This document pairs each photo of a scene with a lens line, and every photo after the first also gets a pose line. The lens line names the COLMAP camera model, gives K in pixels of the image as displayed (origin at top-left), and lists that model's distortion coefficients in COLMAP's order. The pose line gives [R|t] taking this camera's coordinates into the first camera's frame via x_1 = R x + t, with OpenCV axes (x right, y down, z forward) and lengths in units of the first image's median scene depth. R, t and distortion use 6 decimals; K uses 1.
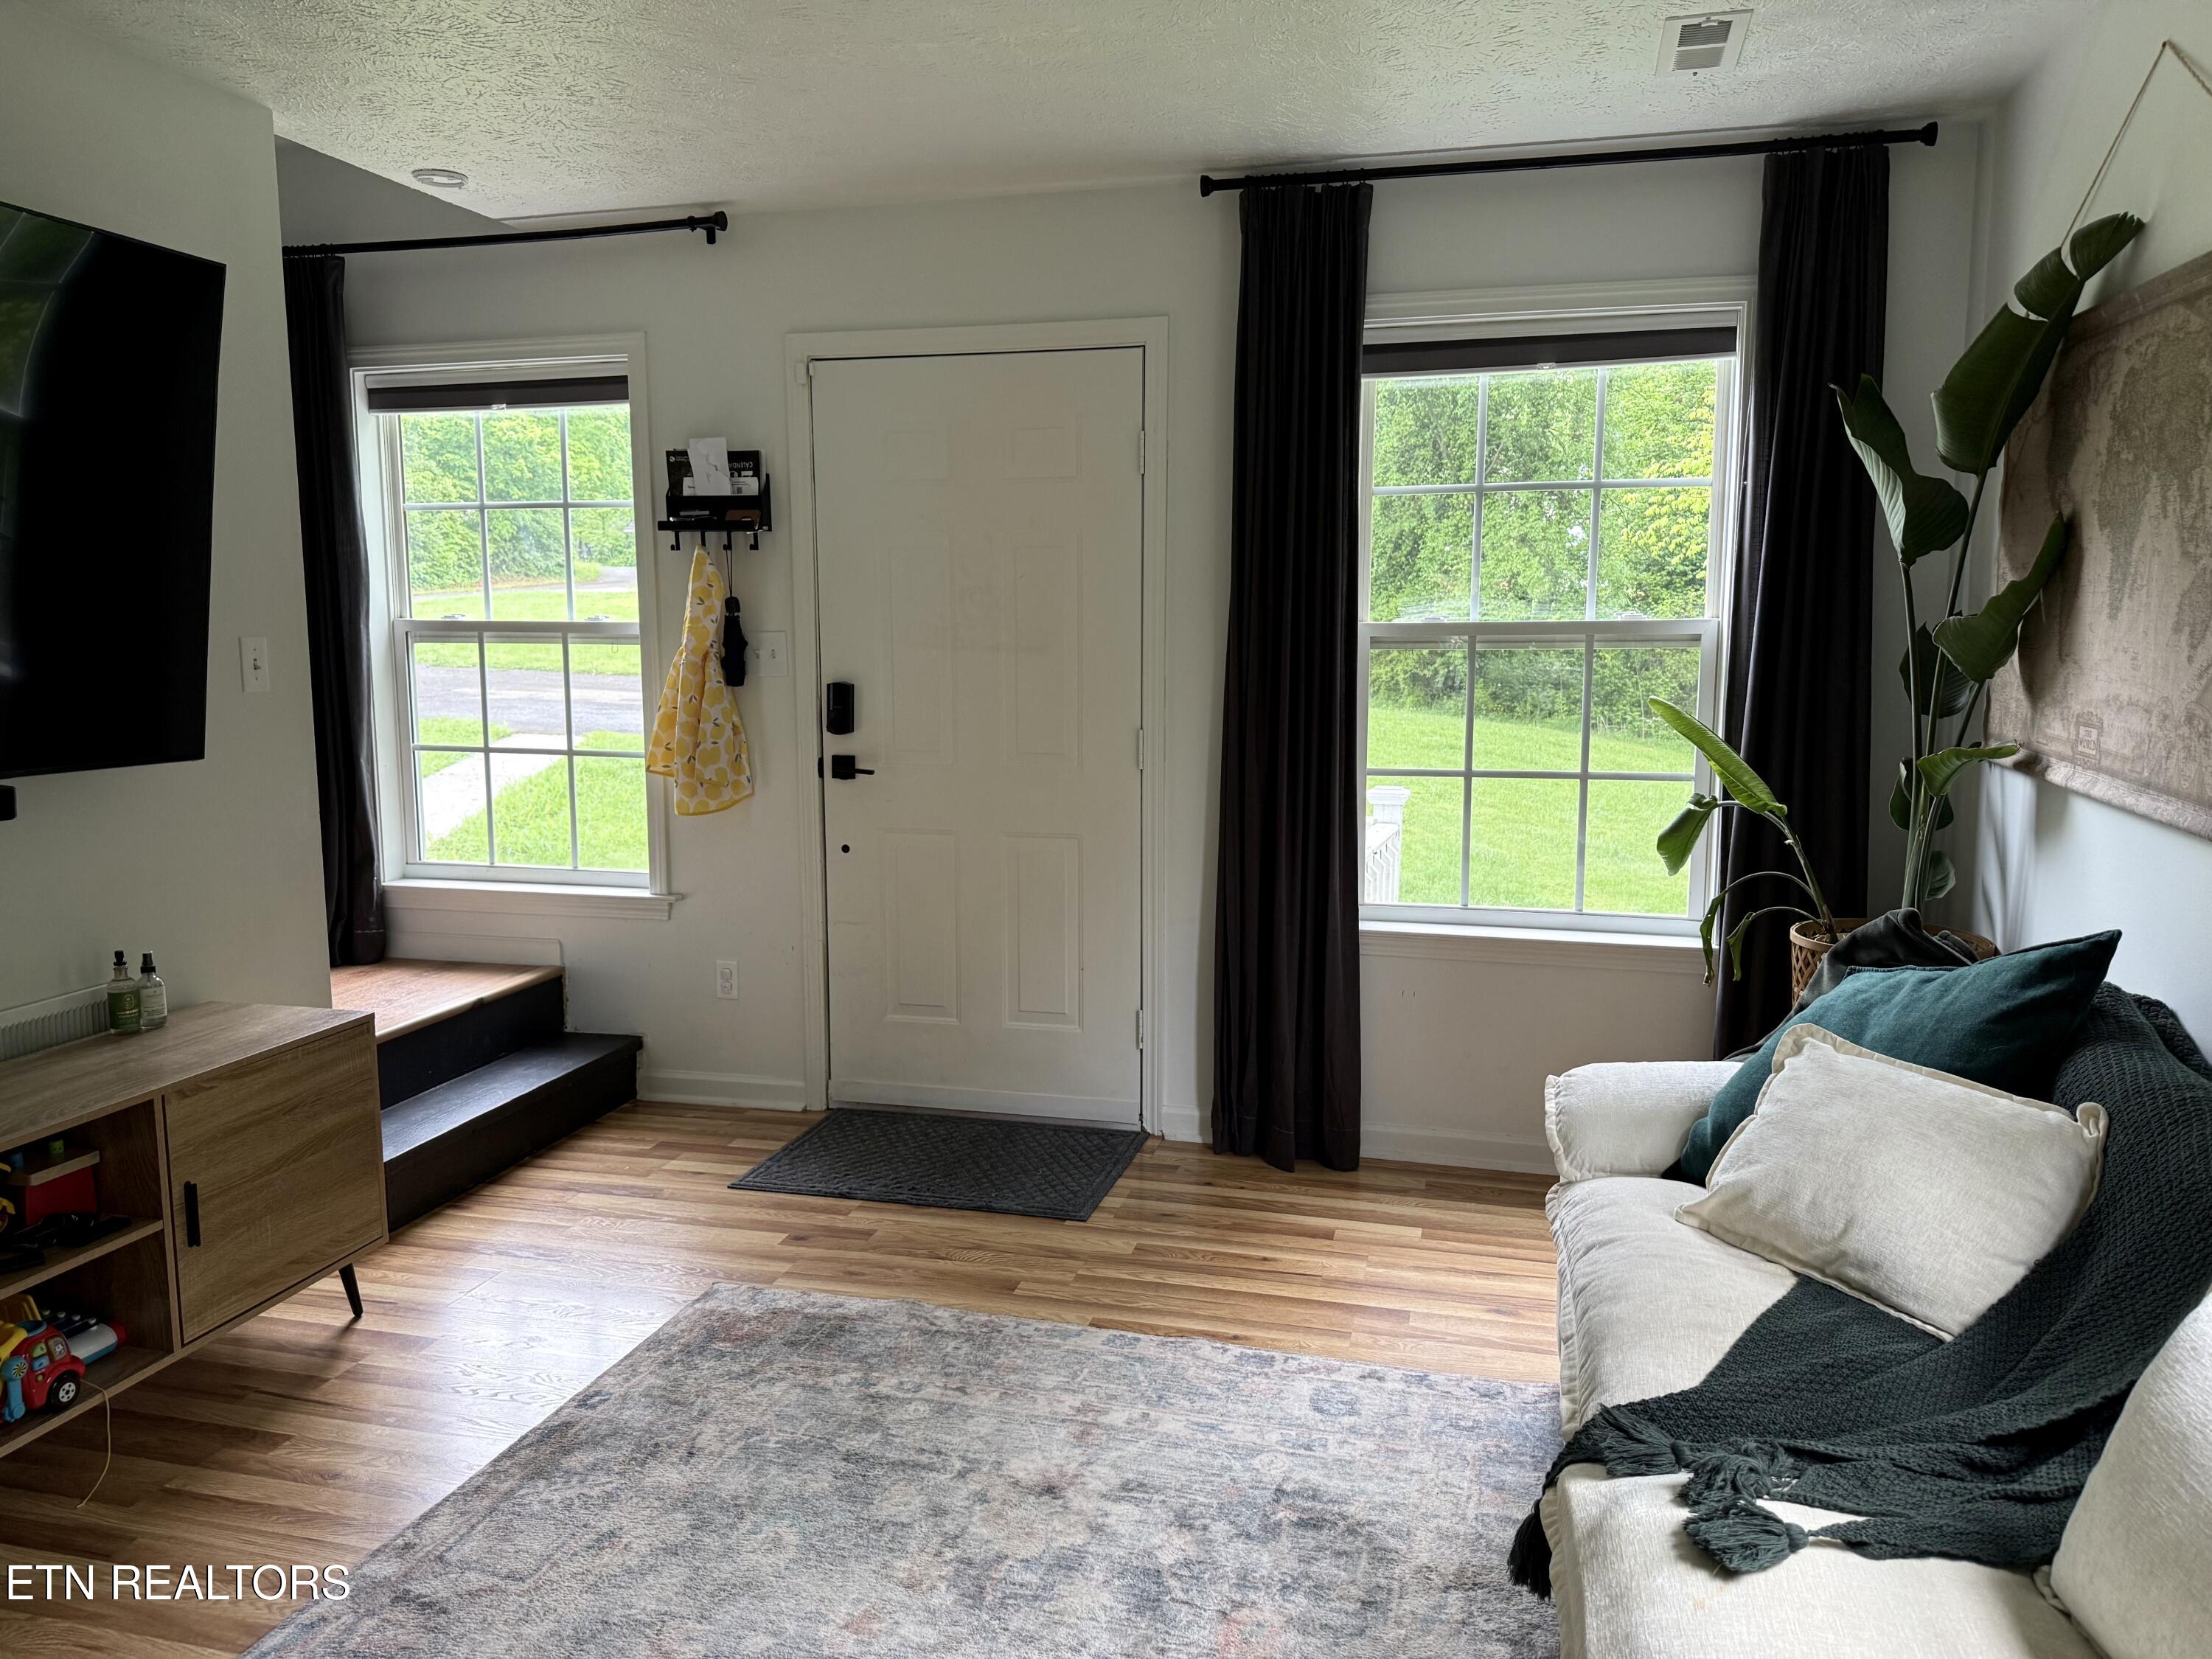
lens RADIAL K [[1537.7, 0, 1112.1], [0, 1537.7, 812.5], [0, 0, 1]] dist [0.117236, -0.186119]
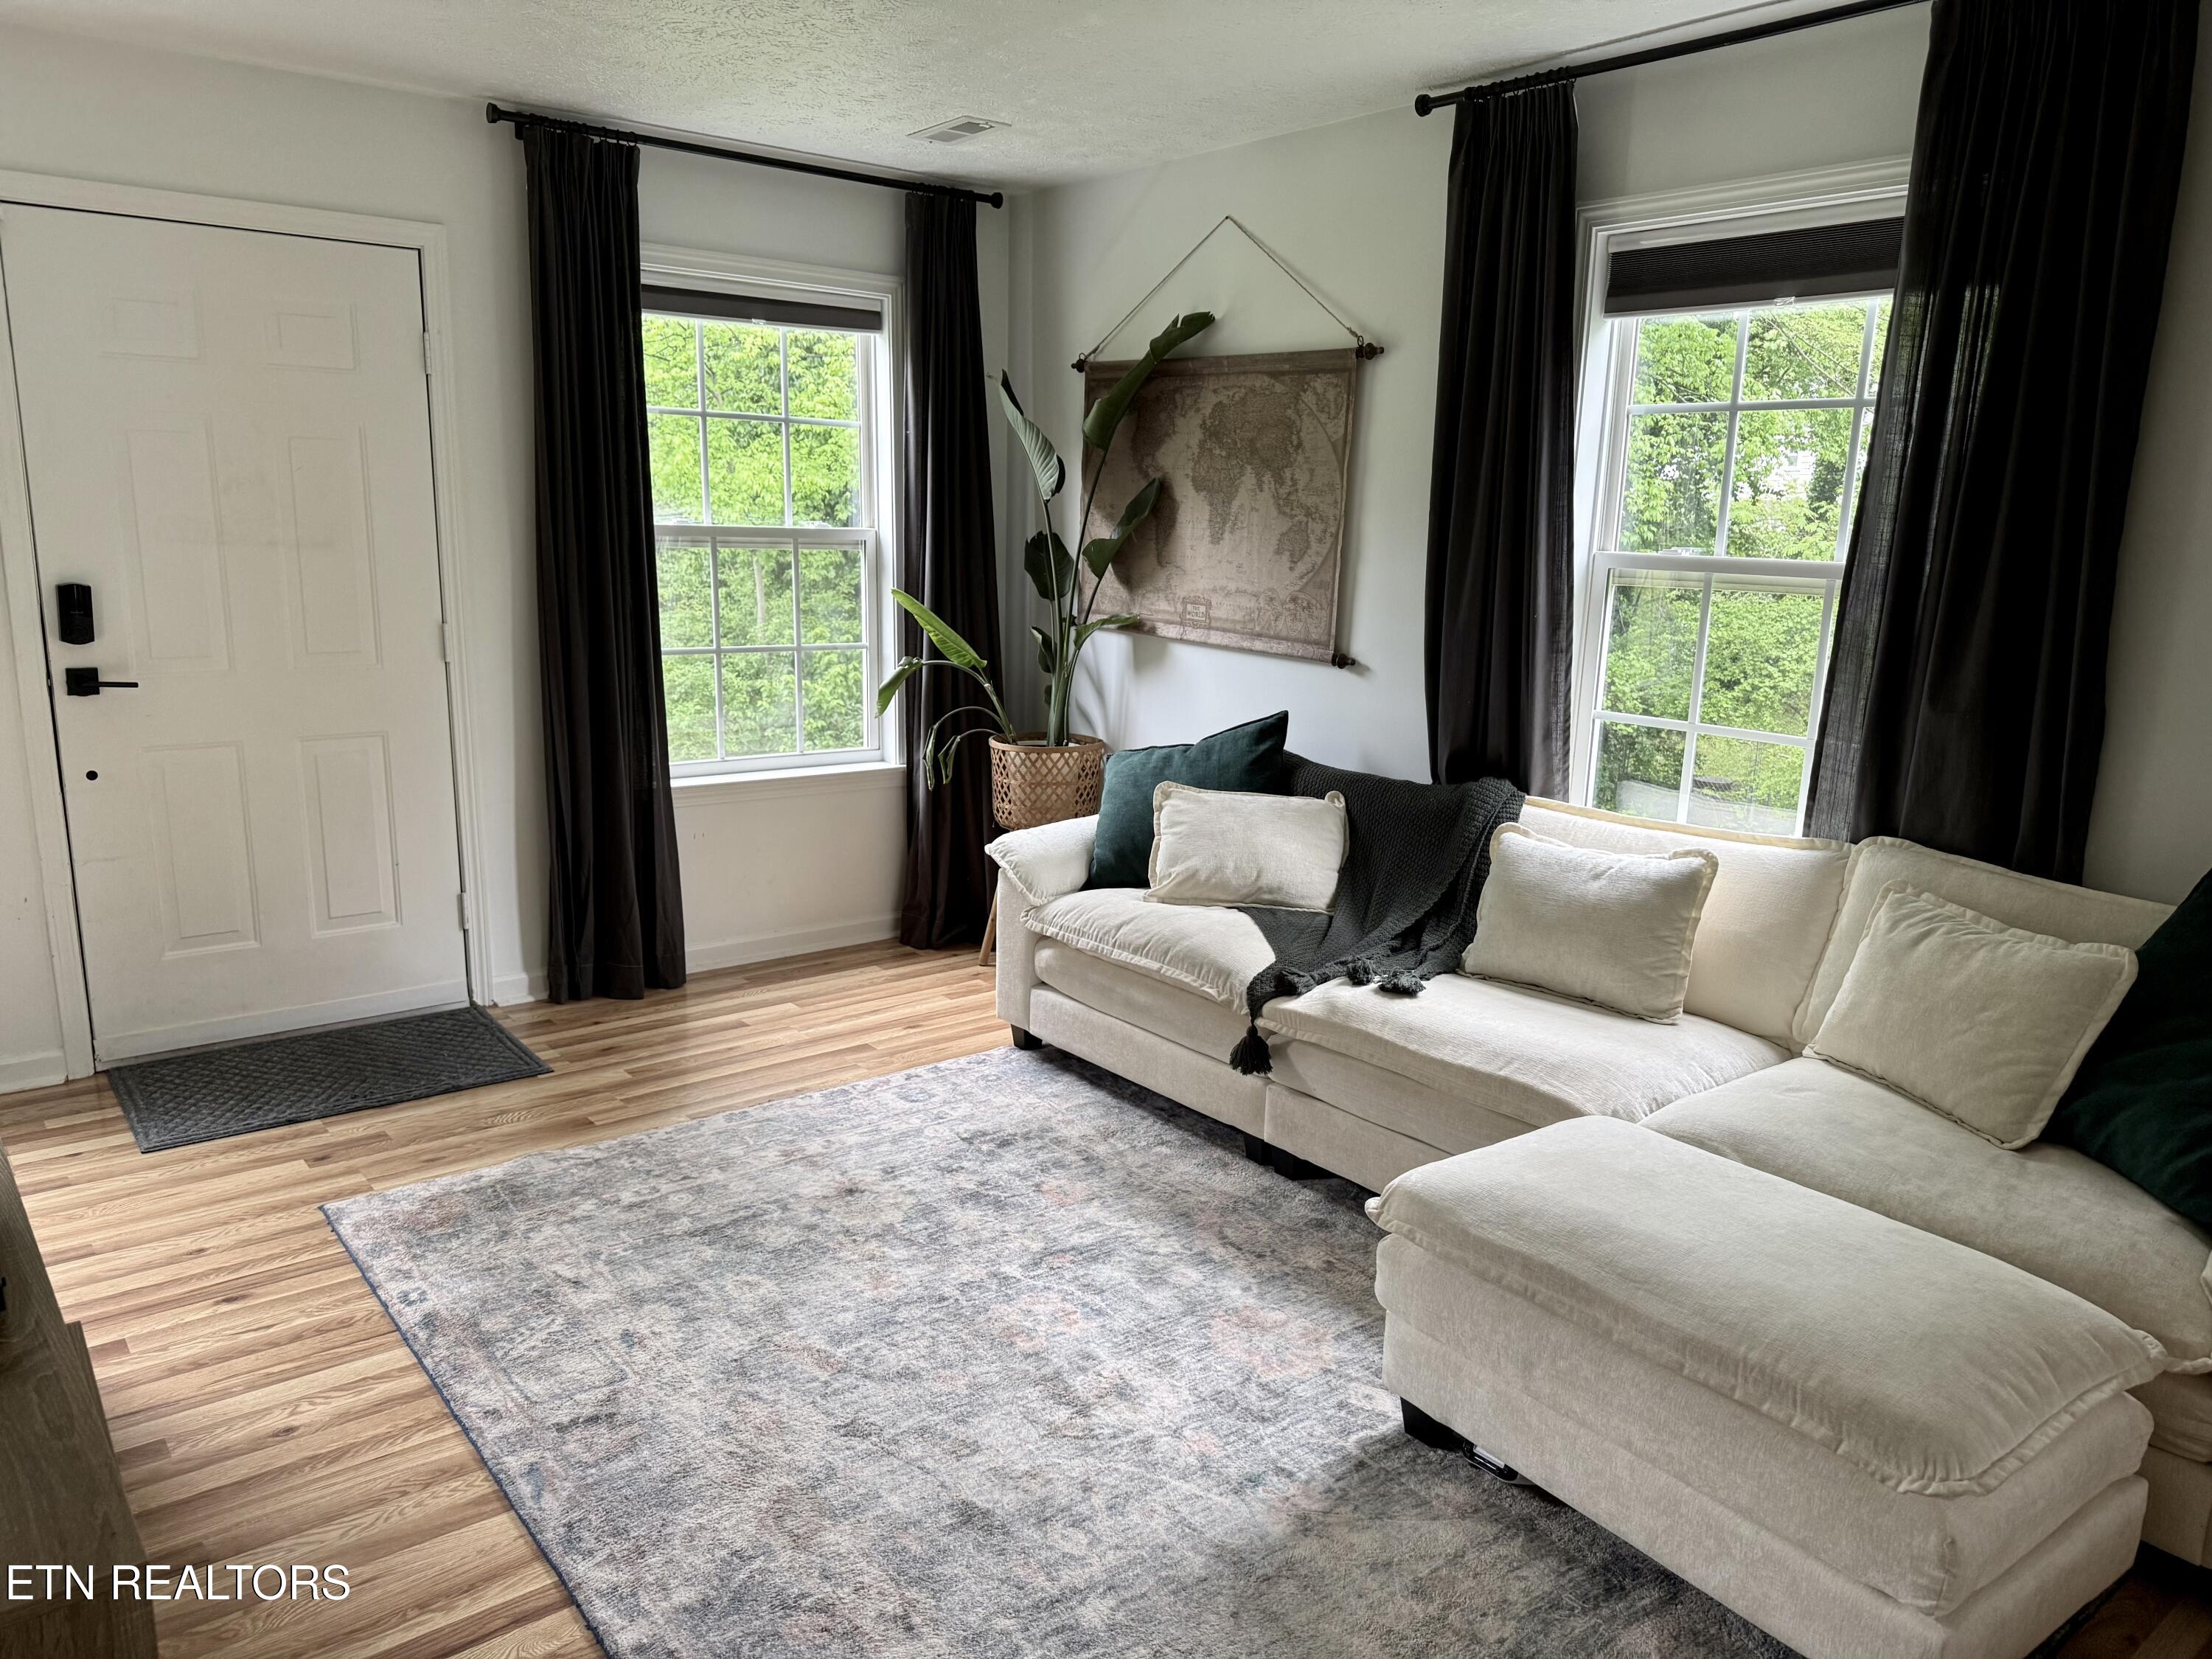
lens RADIAL K [[1551.8, 0, 1106.0], [0, 1551.8, 829.5], [0, 0, 1]] dist [0.108550, -0.187420]
pose [[0.590291, -0.143444, 0.794342, -0.689765], [0.067360, 0.989405, 0.128612, -0.027821], [-0.804375, -0.022411, 0.593699, 0.014506]]
